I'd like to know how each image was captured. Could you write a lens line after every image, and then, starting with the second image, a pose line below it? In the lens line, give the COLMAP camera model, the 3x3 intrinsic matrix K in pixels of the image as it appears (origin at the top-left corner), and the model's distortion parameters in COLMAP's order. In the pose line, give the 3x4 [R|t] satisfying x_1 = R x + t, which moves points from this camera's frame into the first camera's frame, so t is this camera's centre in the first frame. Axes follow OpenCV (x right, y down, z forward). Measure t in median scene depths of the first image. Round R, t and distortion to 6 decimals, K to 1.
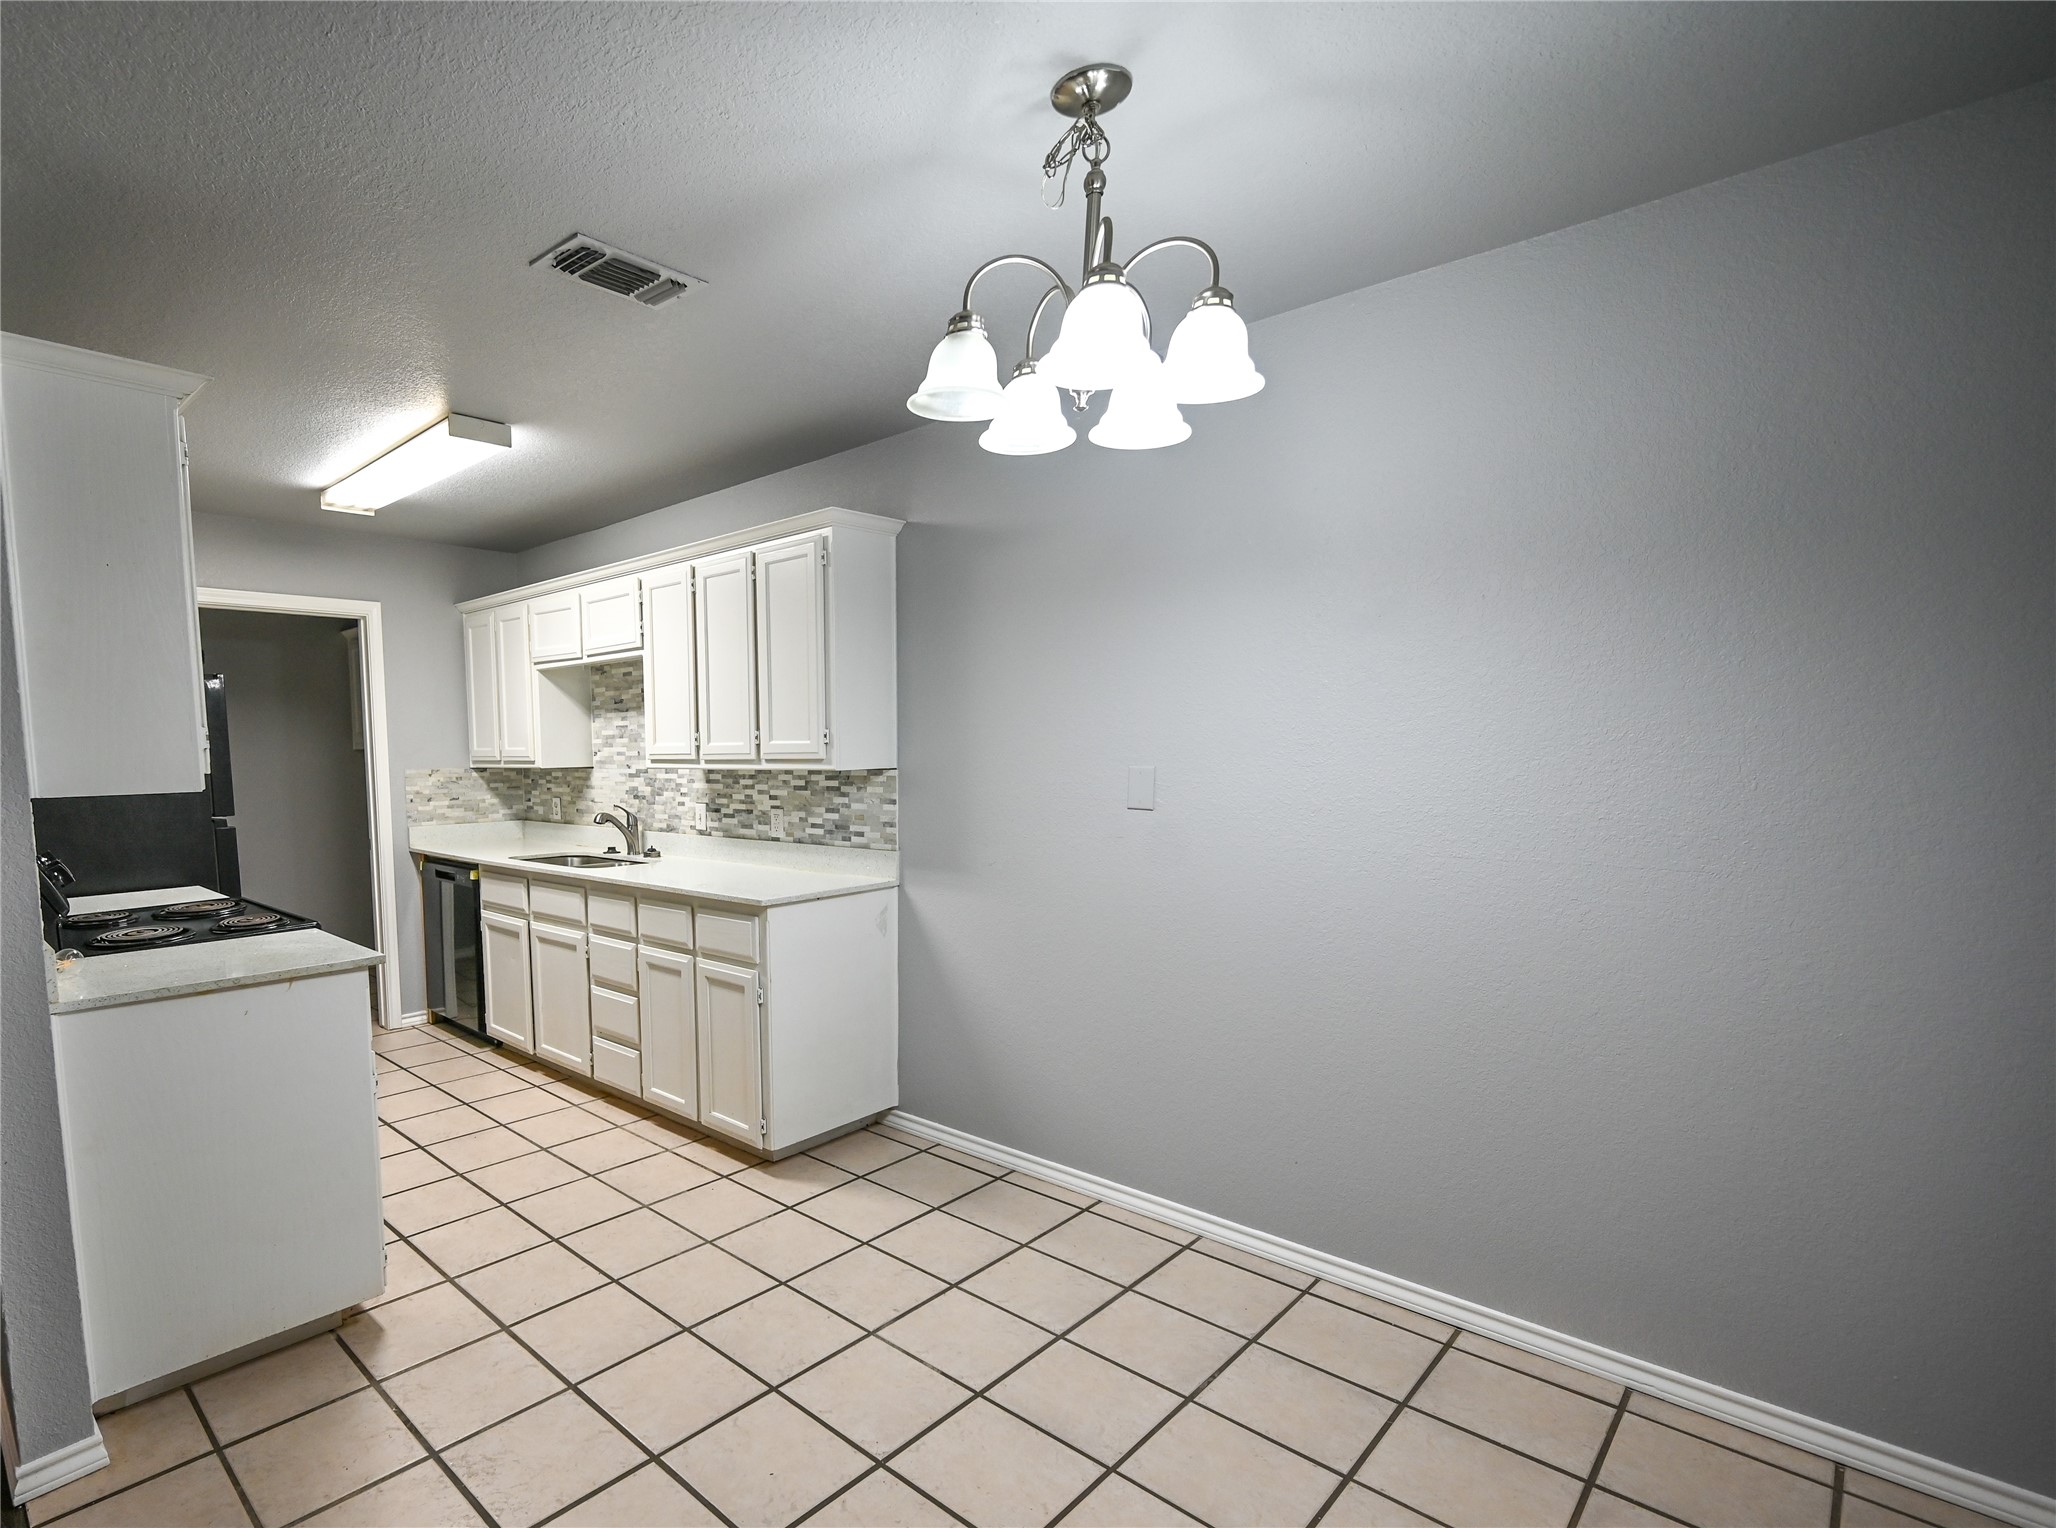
lens RADIAL K [[1007.8, 0, 1026.0], [0, 1007.8, 774.4], [0, 0, 1]] dist [-0.003068, 0.000002]
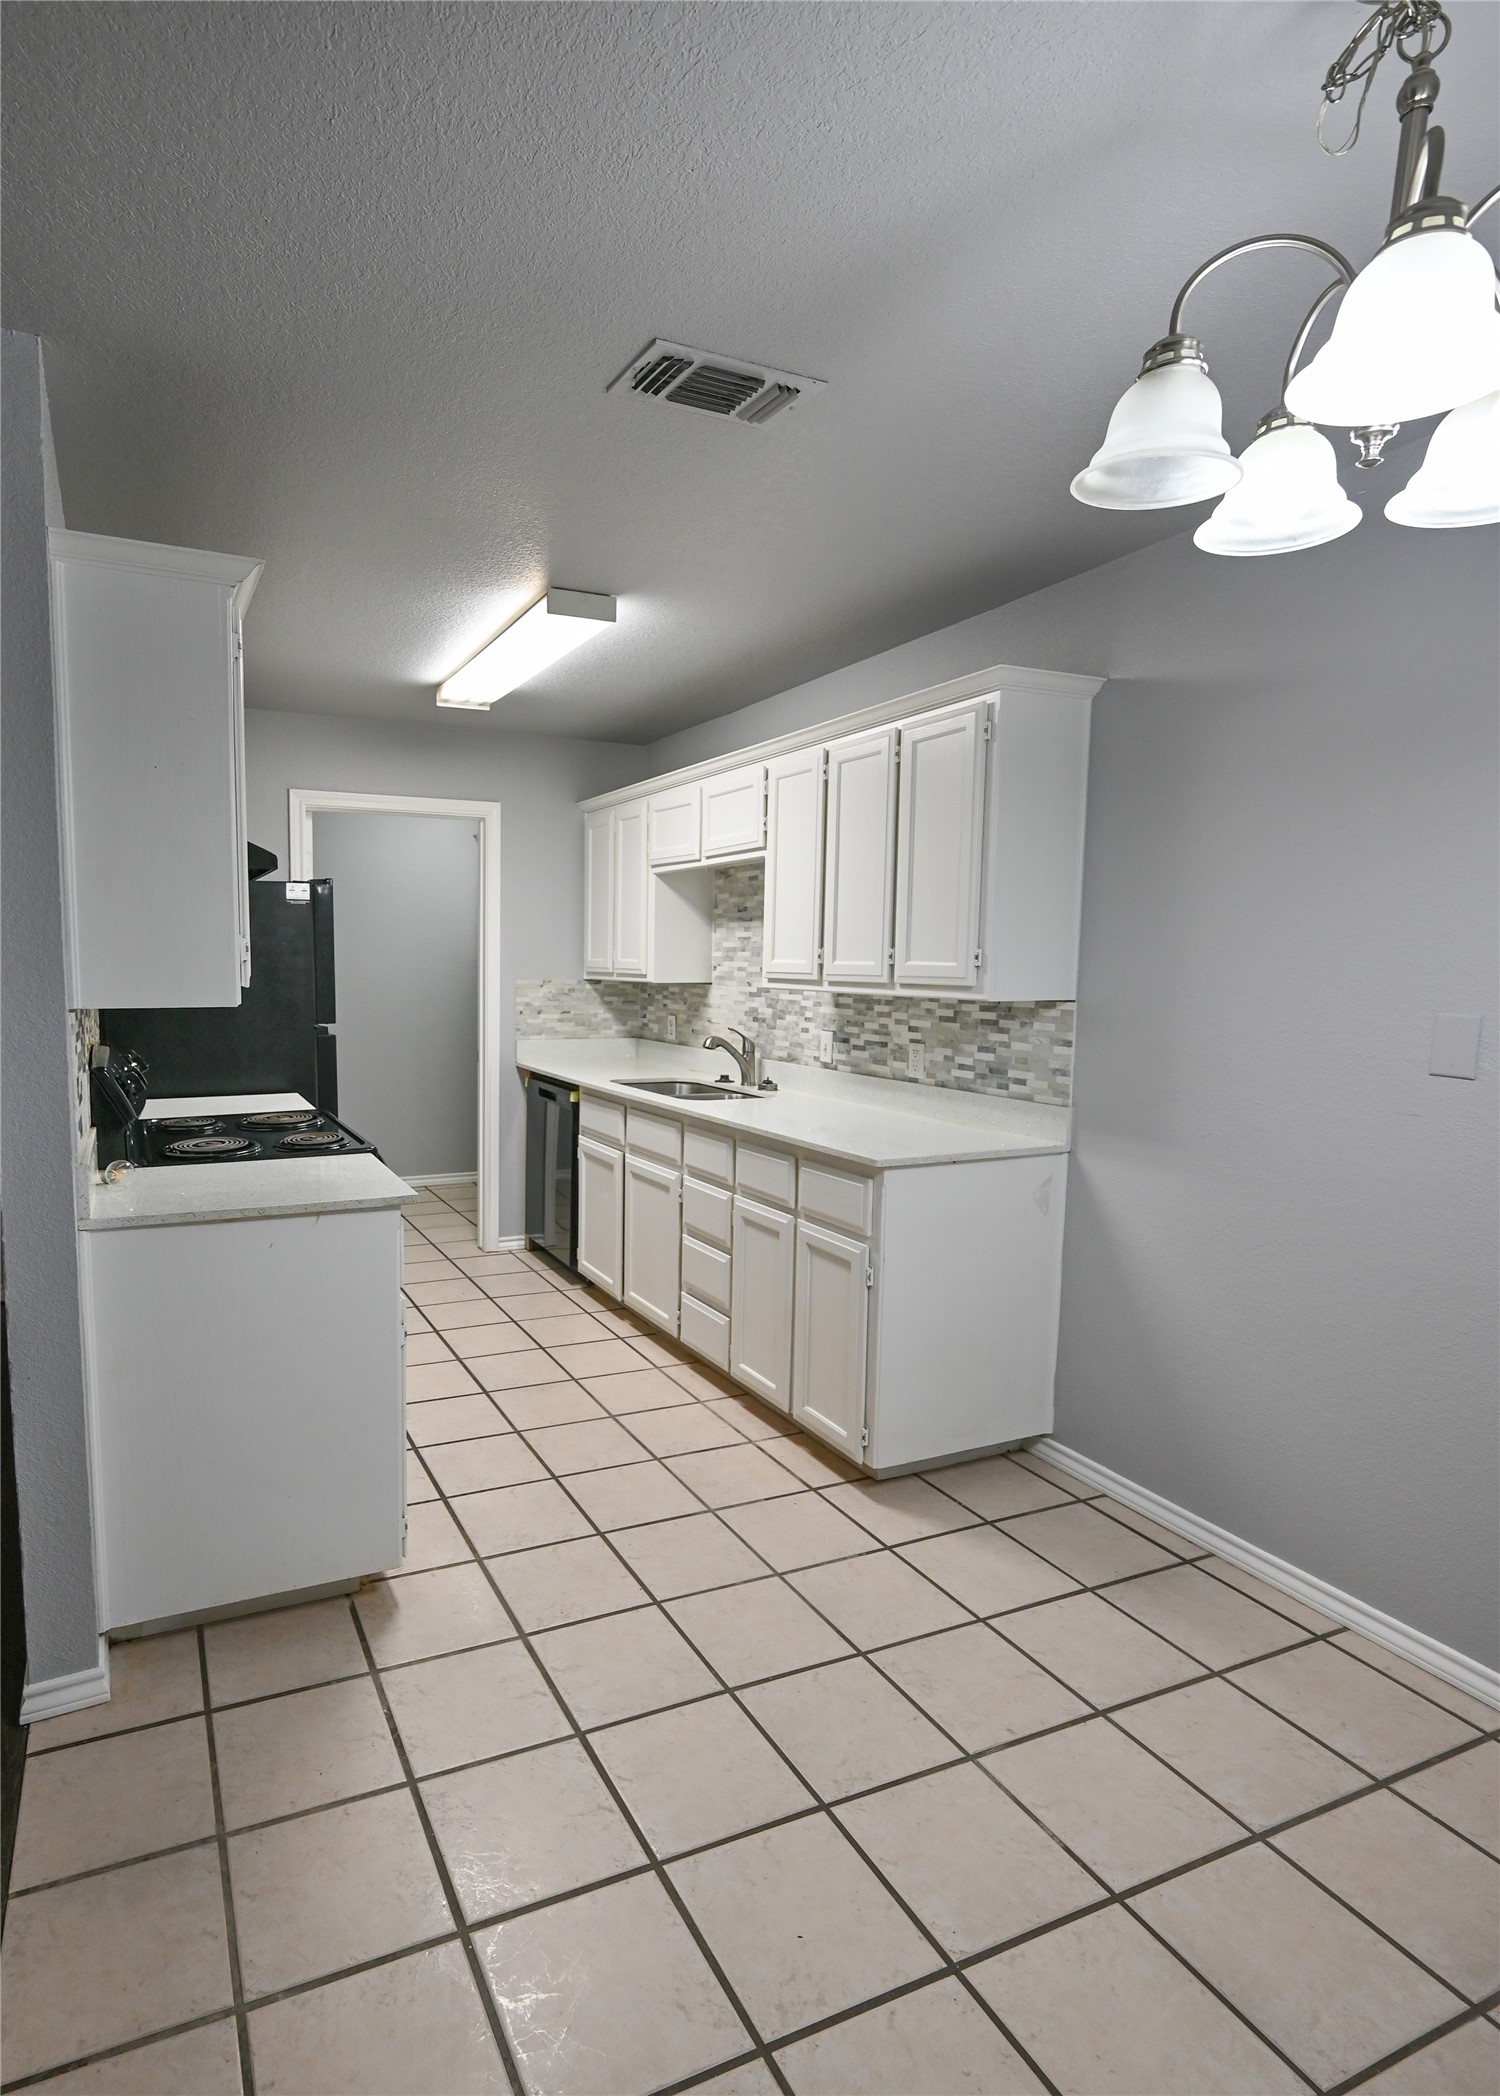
lens RADIAL K [[943.5, 0, 822.1], [0, 943.5, 976.0], [0, 0, 1]] dist [-0.003768, 0.000914]
pose [[0.880102, 0.053325, -0.471780, 0.050616], [-0.048001, 0.998575, 0.023323, -0.039960], [0.472351, 0.002119, 0.881408, 0.333414]]
